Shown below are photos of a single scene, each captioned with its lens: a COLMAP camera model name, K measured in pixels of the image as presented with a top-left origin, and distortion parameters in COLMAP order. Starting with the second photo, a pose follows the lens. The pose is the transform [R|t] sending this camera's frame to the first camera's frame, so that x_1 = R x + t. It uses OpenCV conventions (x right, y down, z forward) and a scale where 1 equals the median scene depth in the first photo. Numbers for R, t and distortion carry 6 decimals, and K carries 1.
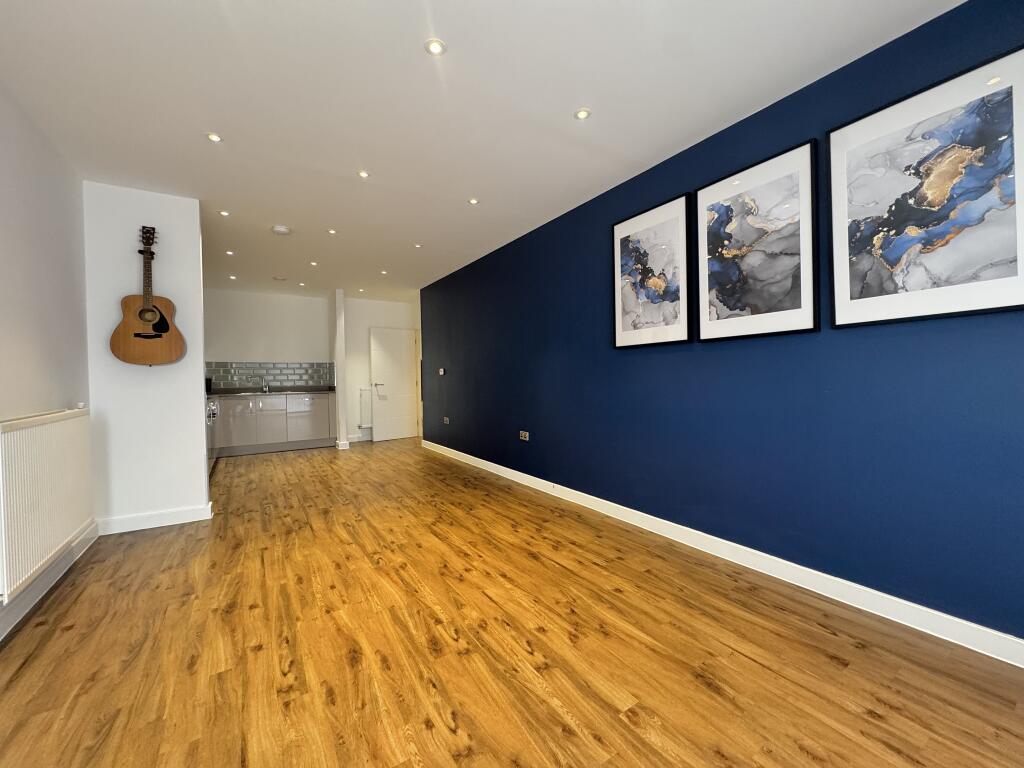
lens RADIAL K [[411.7, 0, 511.6], [0, 411.7, 383.0], [0, 0, 1]] dist [-0.000563, 0.000094]
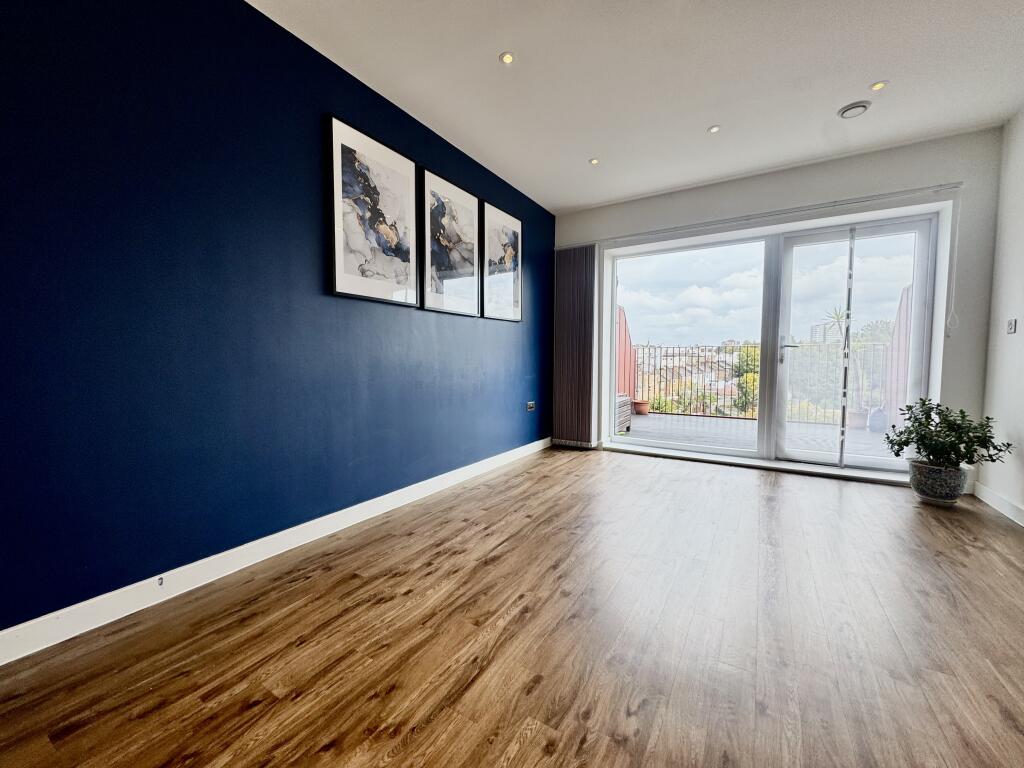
lens RADIAL K [[411.7, 0, 511.7], [0, 411.7, 381.5], [0, 0, 1]] dist [-0.000563, 0.000094]
pose [[-0.433467, -0.030598, 0.900650, -0.604604], [0.019422, 0.998874, 0.043283, 0.049095], [-0.900960, 0.036254, -0.432385, 1.201350]]
